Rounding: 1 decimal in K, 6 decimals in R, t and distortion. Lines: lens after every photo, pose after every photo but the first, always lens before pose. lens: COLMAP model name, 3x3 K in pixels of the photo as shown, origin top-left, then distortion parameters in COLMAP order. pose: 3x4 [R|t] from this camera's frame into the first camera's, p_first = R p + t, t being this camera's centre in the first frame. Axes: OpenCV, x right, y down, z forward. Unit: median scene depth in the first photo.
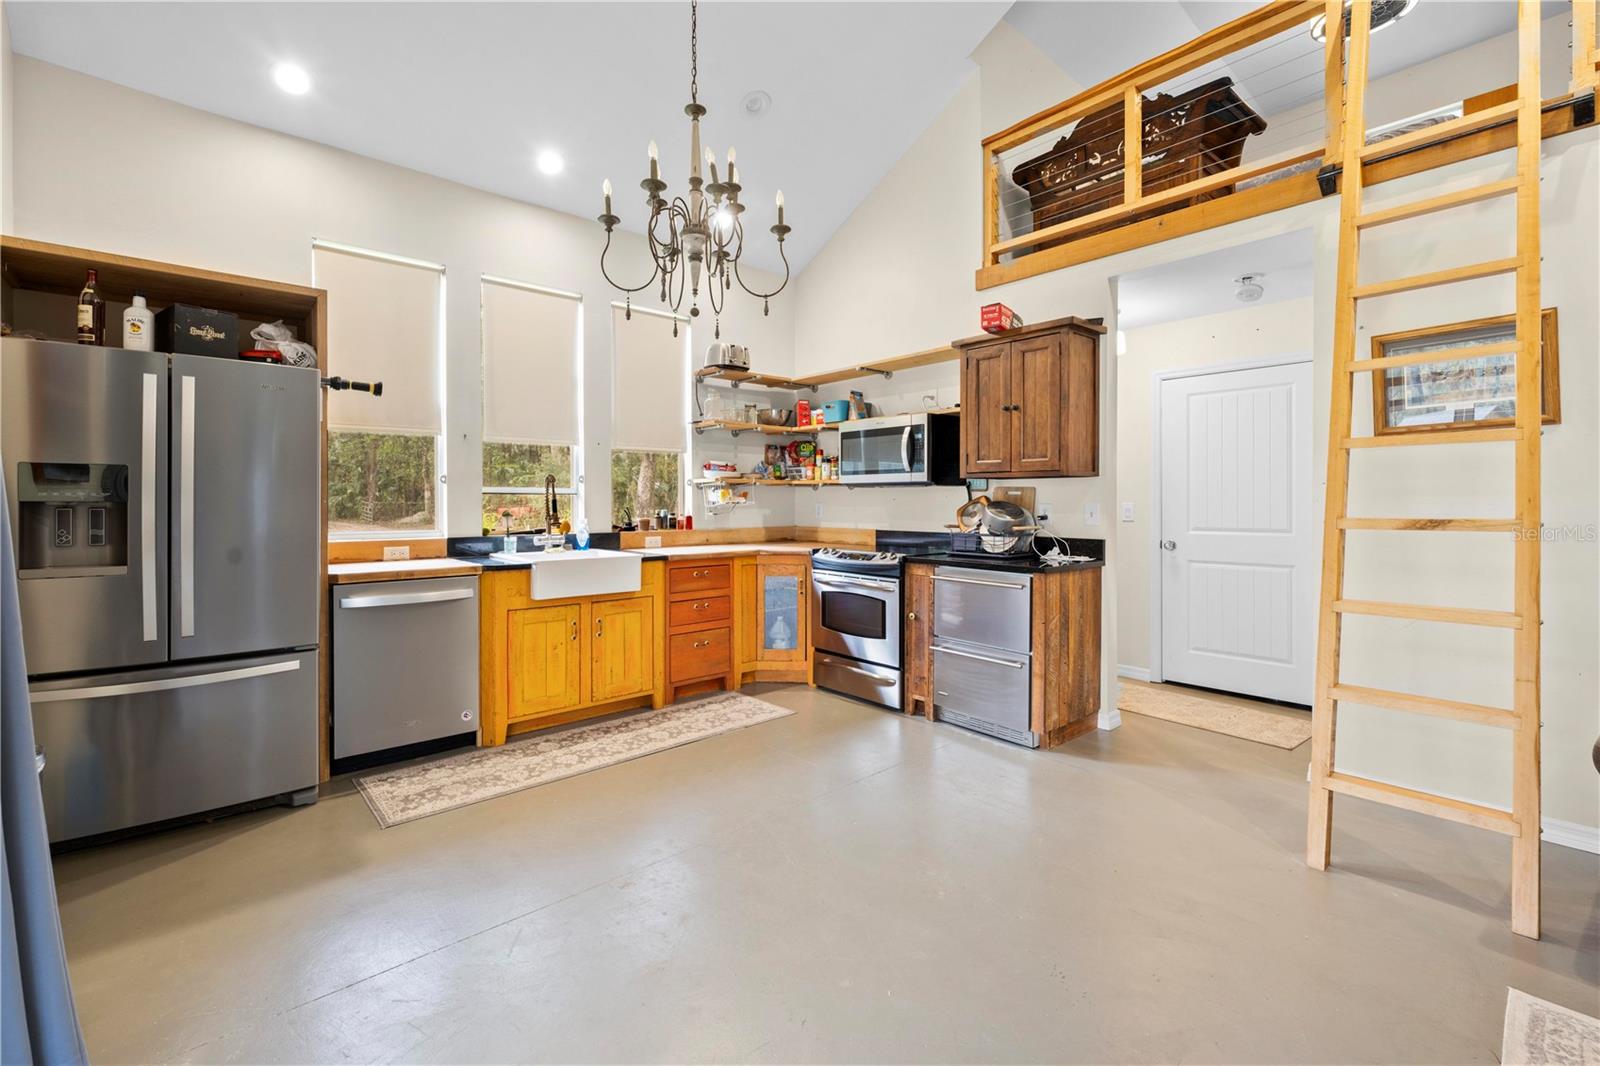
lens RADIAL K [[684.8, 0, 804.9], [0, 684.8, 504.7], [0, 0, 1]] dist [-0.000751, 0.000151]
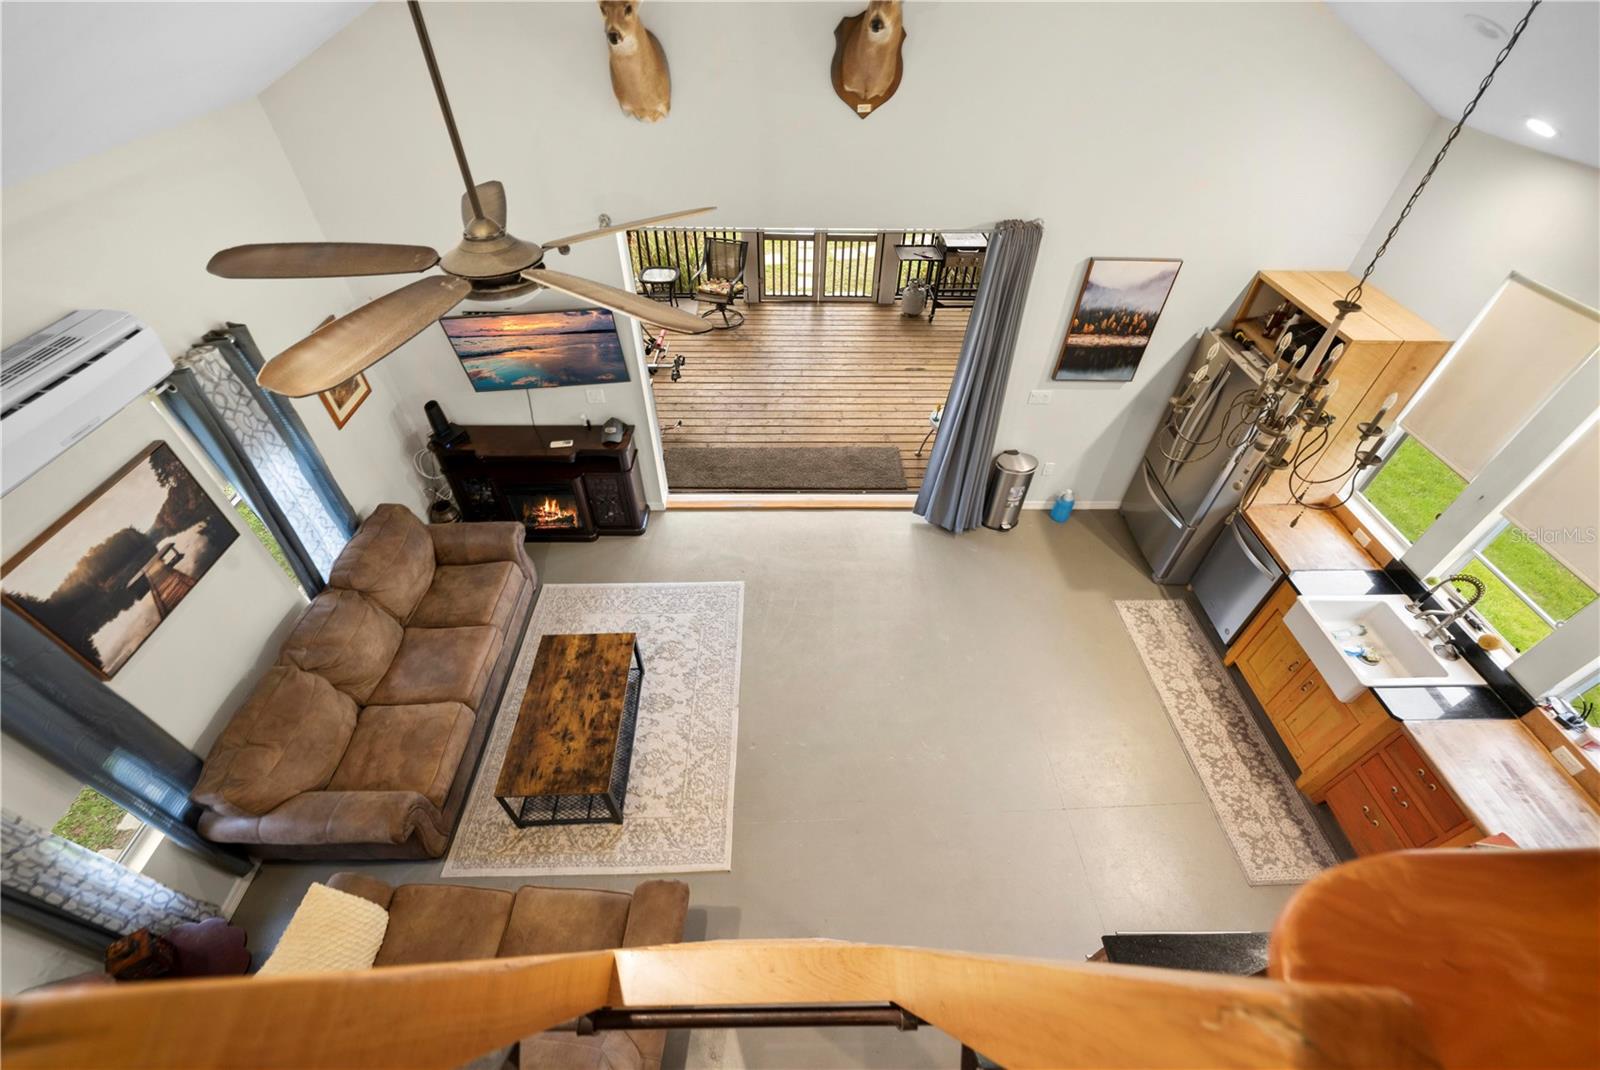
lens RADIAL K [[643.9, 0, 801.5], [0, 643.9, 541.2], [0, 0, 1]] dist [-0.002717, 0.000879]
pose [[-0.647332, 0.525868, -0.551746, 0.669028], [-0.023697, 0.709643, 0.704163, -0.688967], [0.761840, 0.468902, -0.446913, 0.729624]]
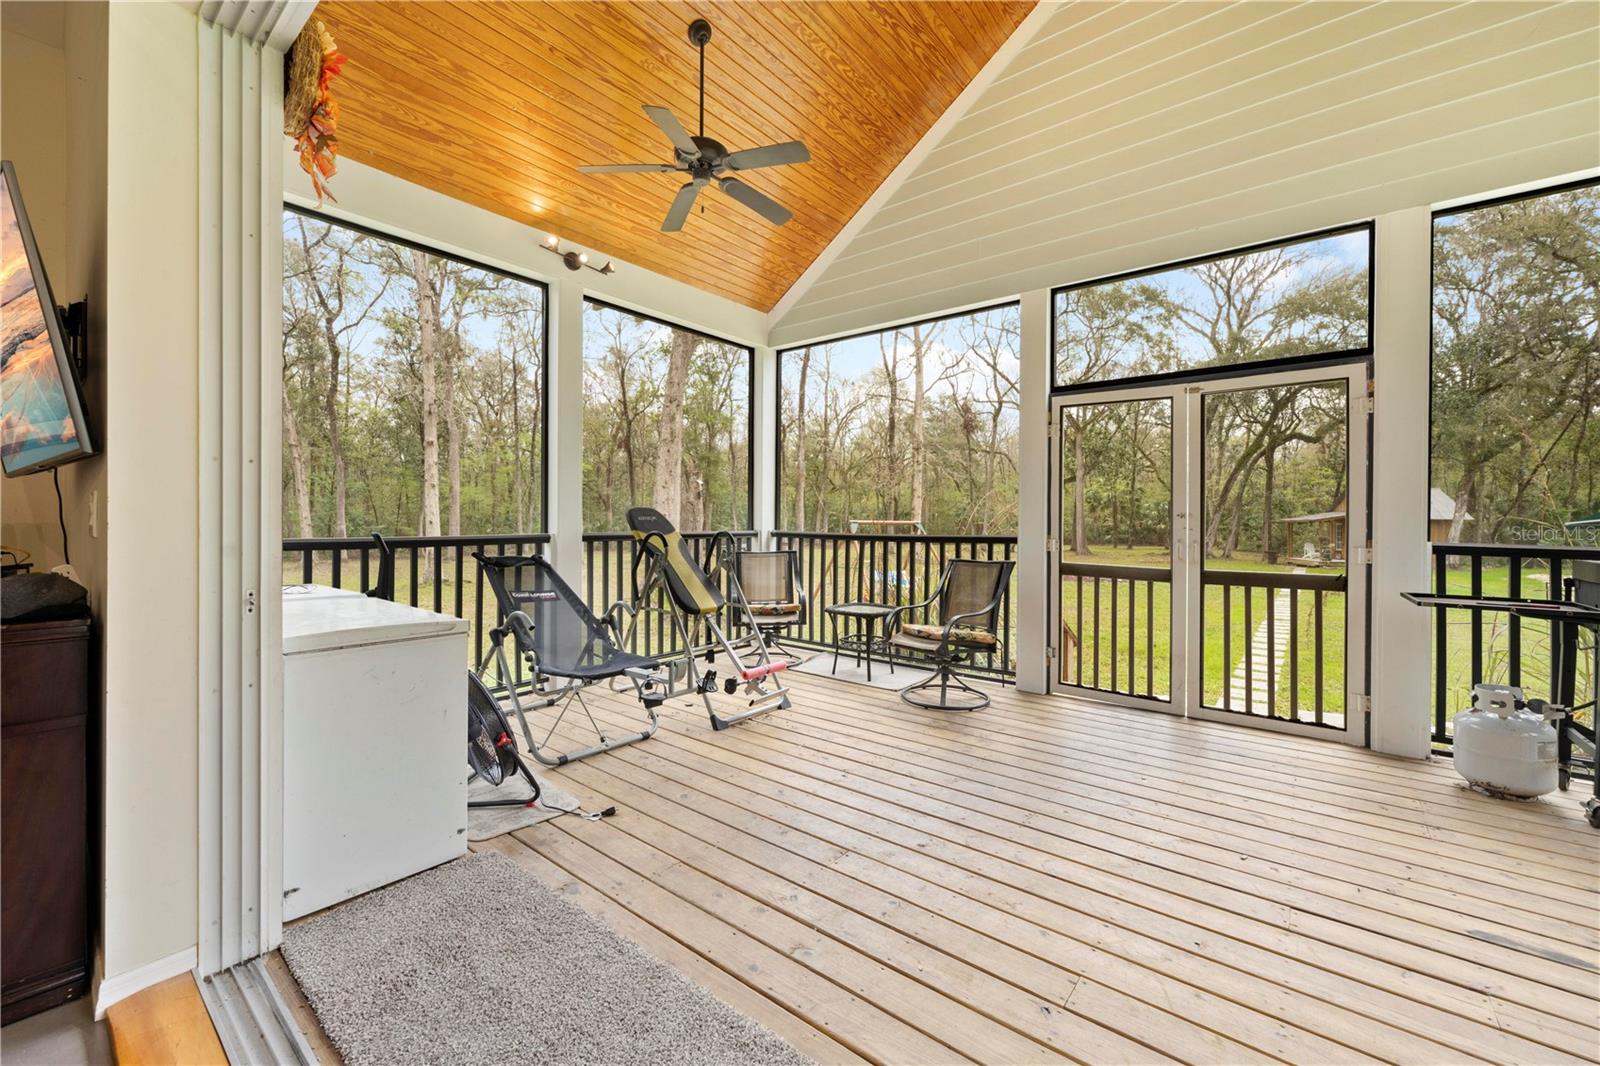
lens RADIAL K [[643.9, 0, 797.3], [0, 643.9, 520.1], [0, 0, 1]] dist [-0.002717, 0.000879]
pose [[-0.986888, -0.004576, -0.161341, -0.341625], [-0.005500, 0.999971, 0.005285, 0.020479], [0.161312, 0.006103, -0.986885, 0.226291]]
